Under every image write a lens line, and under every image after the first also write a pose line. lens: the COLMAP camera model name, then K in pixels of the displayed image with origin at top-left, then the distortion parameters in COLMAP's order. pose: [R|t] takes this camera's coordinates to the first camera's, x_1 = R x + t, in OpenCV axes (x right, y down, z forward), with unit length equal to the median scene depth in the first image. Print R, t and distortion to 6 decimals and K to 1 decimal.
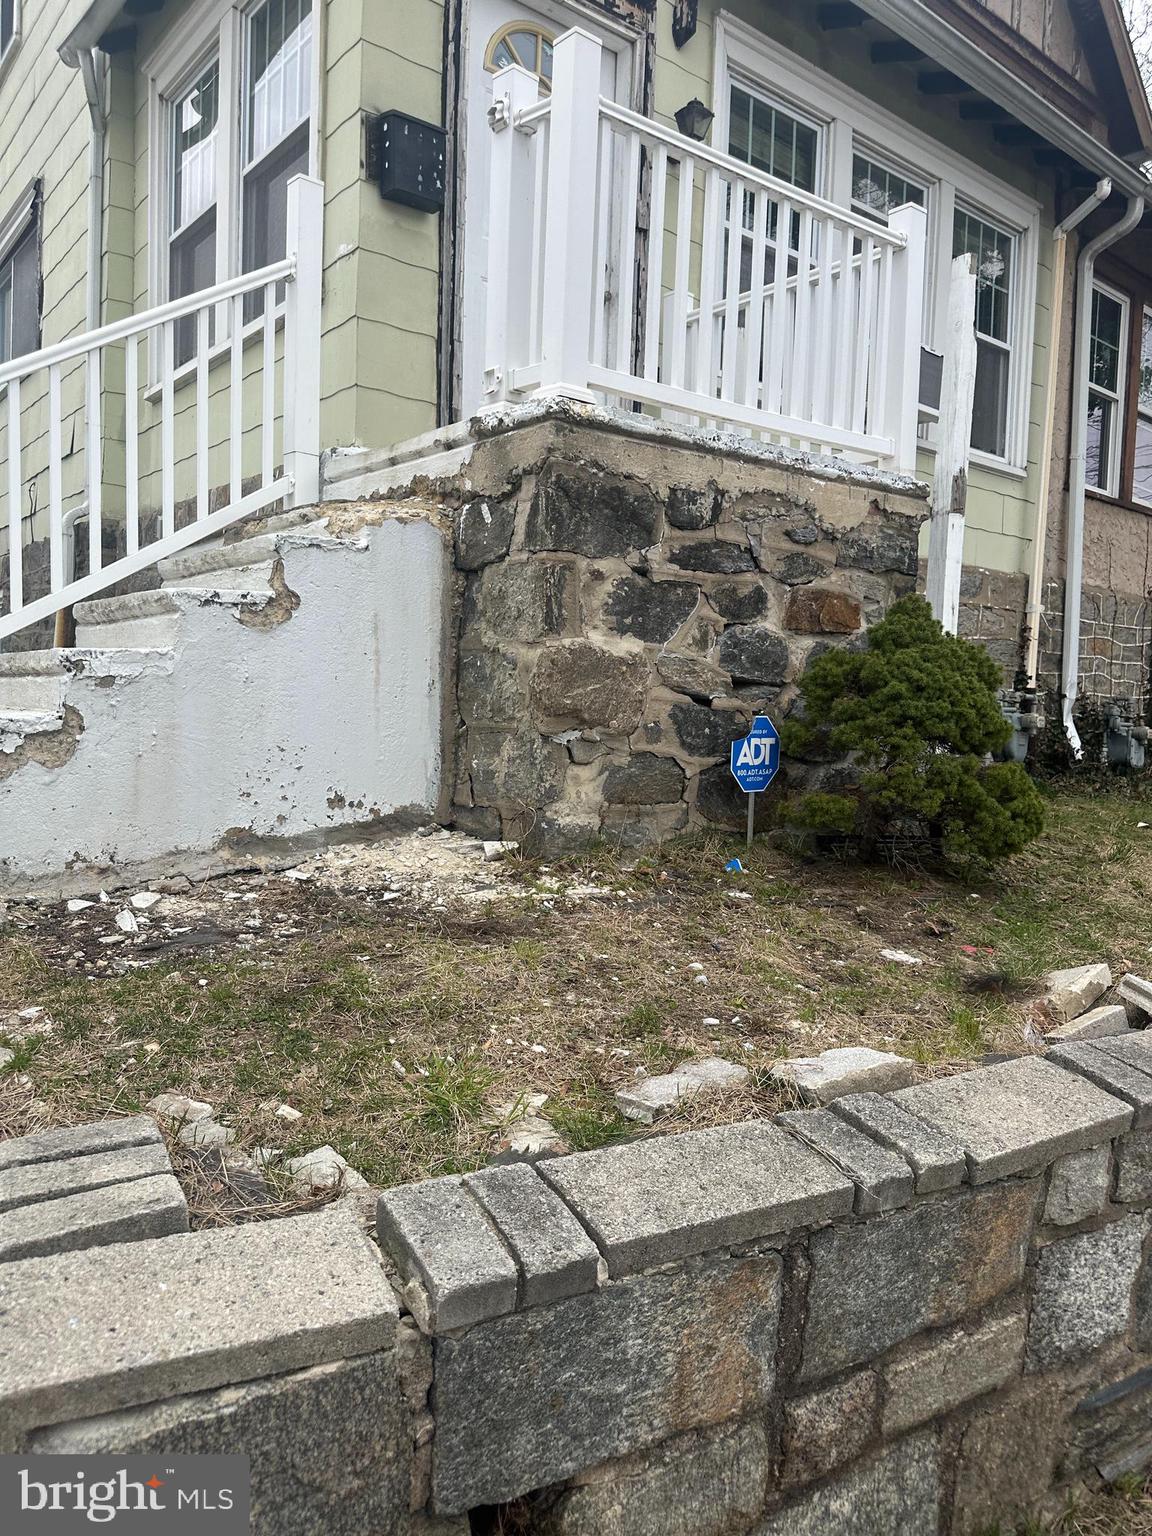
lens RADIAL K [[1048.9, 0, 578.5], [0, 1048.9, 763.6], [0, 0, 1]] dist [0.021446, -0.033799]
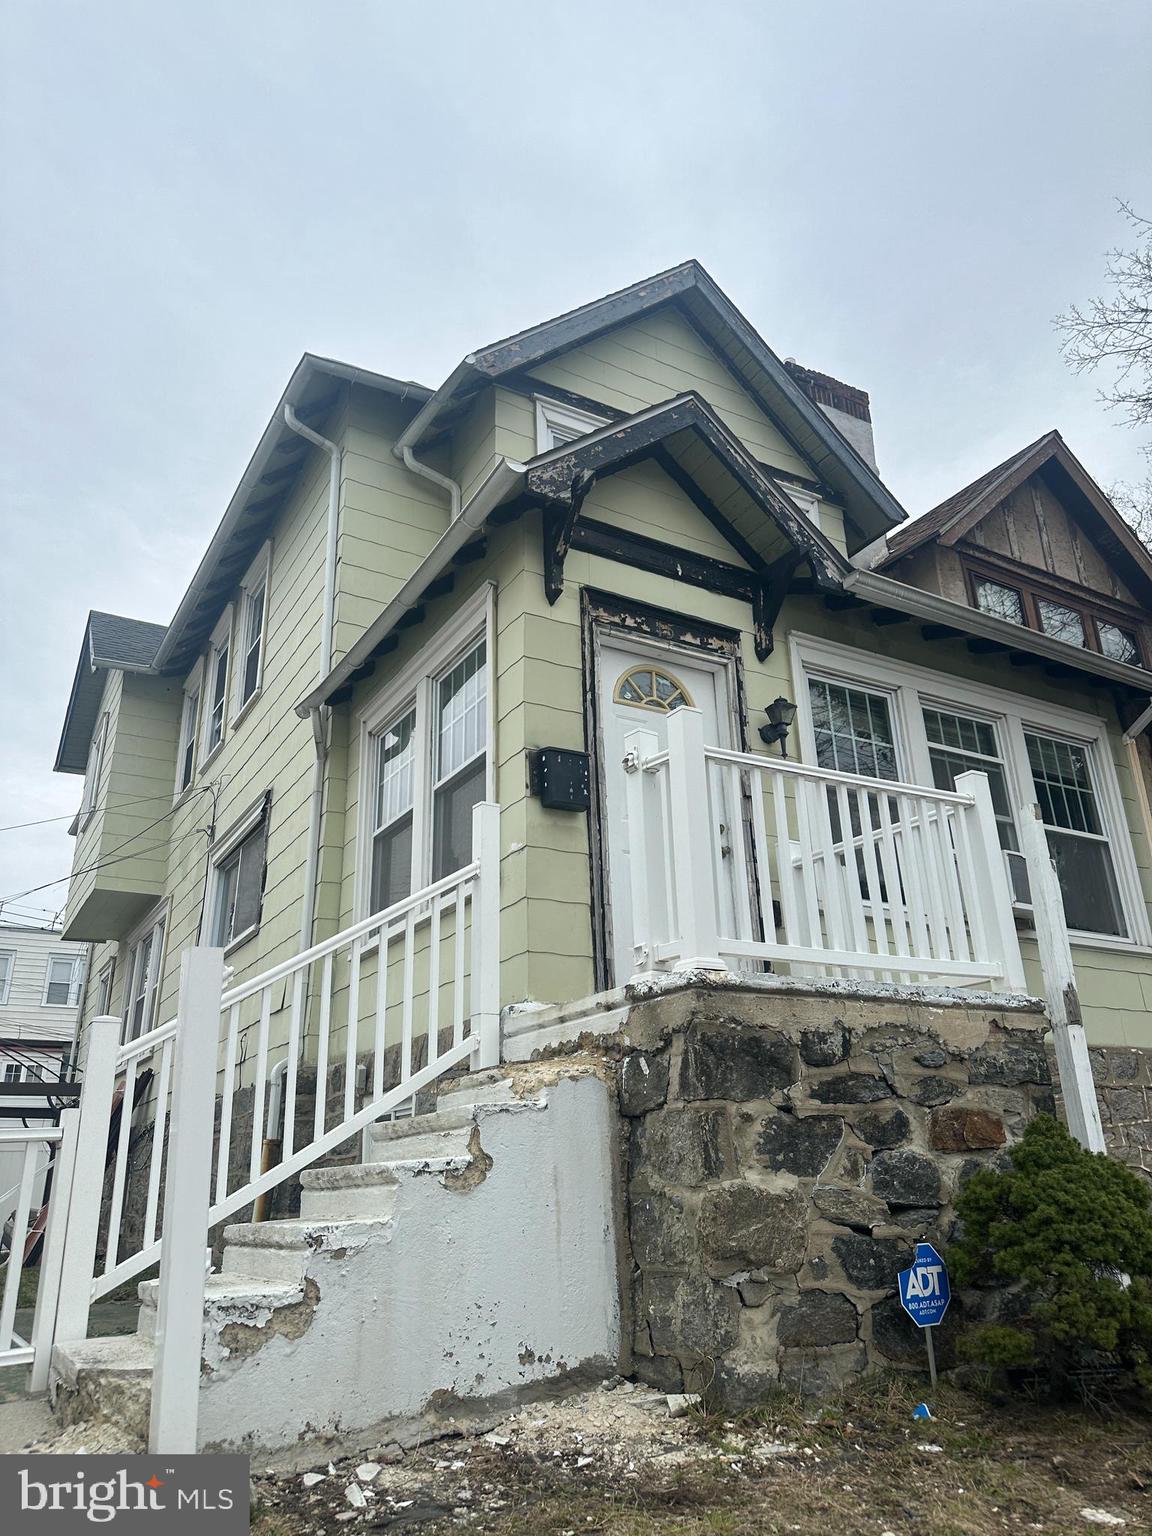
lens RADIAL K [[1048.9, 0, 565.4], [0, 1048.9, 763.7], [0, 0, 1]] dist [0.021446, -0.033799]
pose [[0.985314, -0.111789, -0.129075, 0.014162], [0.045131, 0.899522, -0.434538, -0.037993], [0.164682, 0.422330, 0.891357, -0.199209]]
